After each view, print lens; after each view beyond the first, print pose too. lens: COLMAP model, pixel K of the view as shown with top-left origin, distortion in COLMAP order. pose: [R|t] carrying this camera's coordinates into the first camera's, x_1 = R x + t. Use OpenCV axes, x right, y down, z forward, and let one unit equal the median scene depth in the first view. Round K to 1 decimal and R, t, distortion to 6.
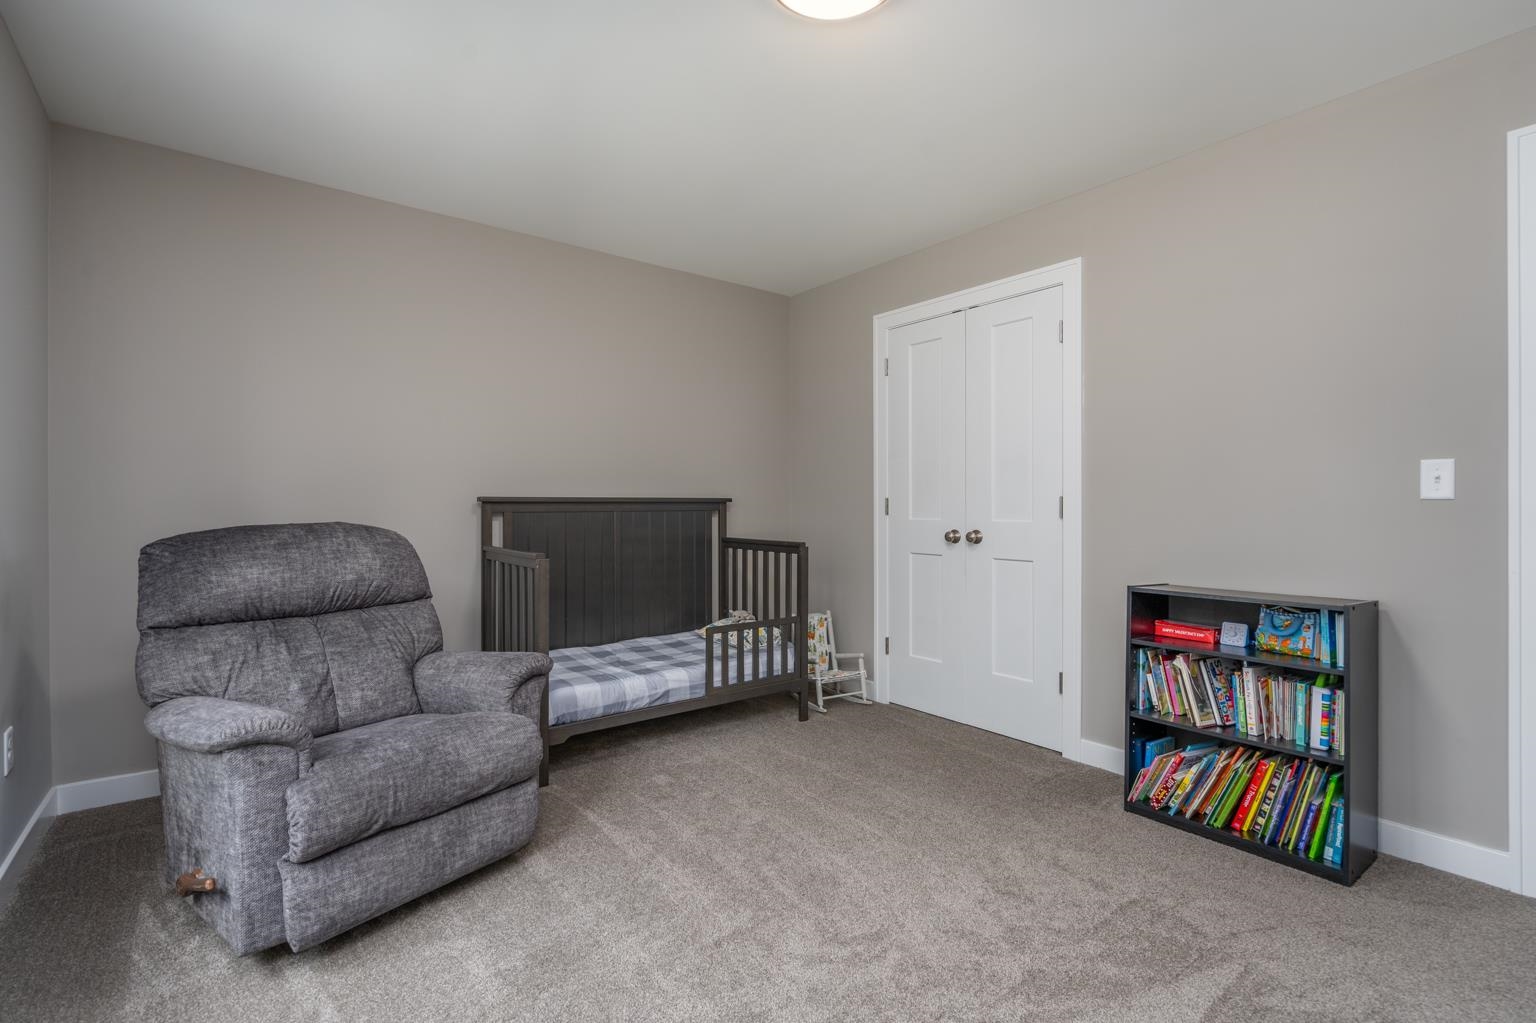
lens RADIAL K [[726.1, 0, 768.6], [0, 726.1, 503.3], [0, 0, 1]] dist [0.069848, -0.000028]
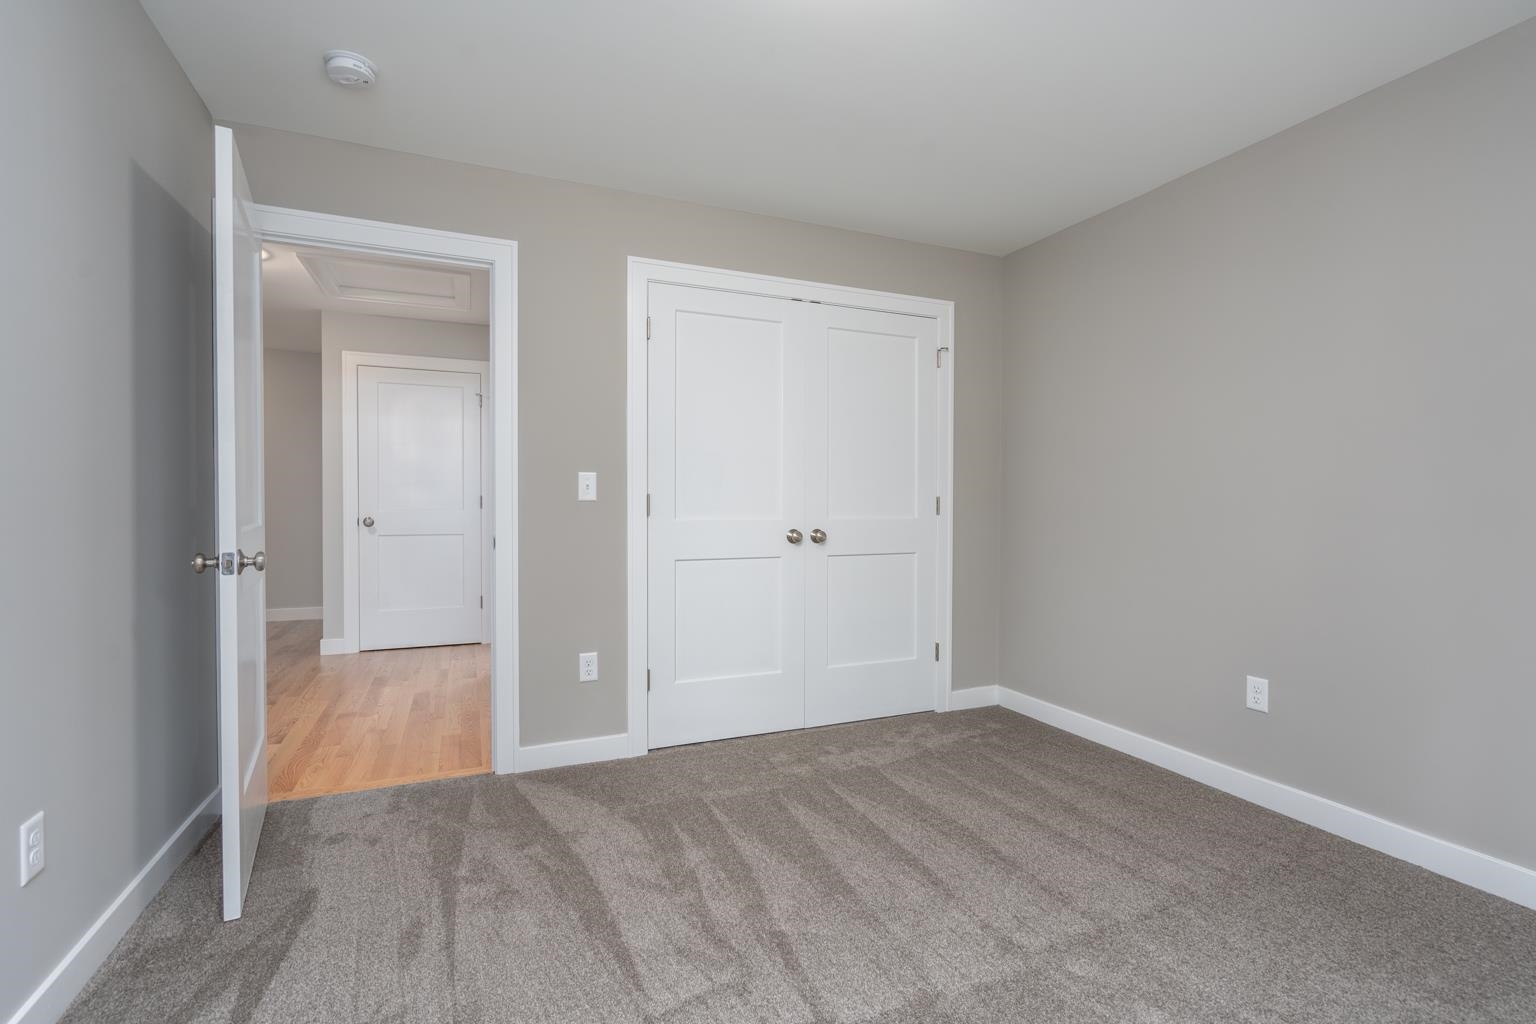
lens RADIAL K [[702.0, 0, 768.0], [0, 702.0, 512.0], [0, 0, 1]] dist [-0.003036, -0.000089]
pose [[0.260639, -0.007273, 0.965409, -0.538079], [-0.004348, 0.999953, 0.008707, 0.004851], [-0.965427, -0.006467, 0.260595, 0.677282]]
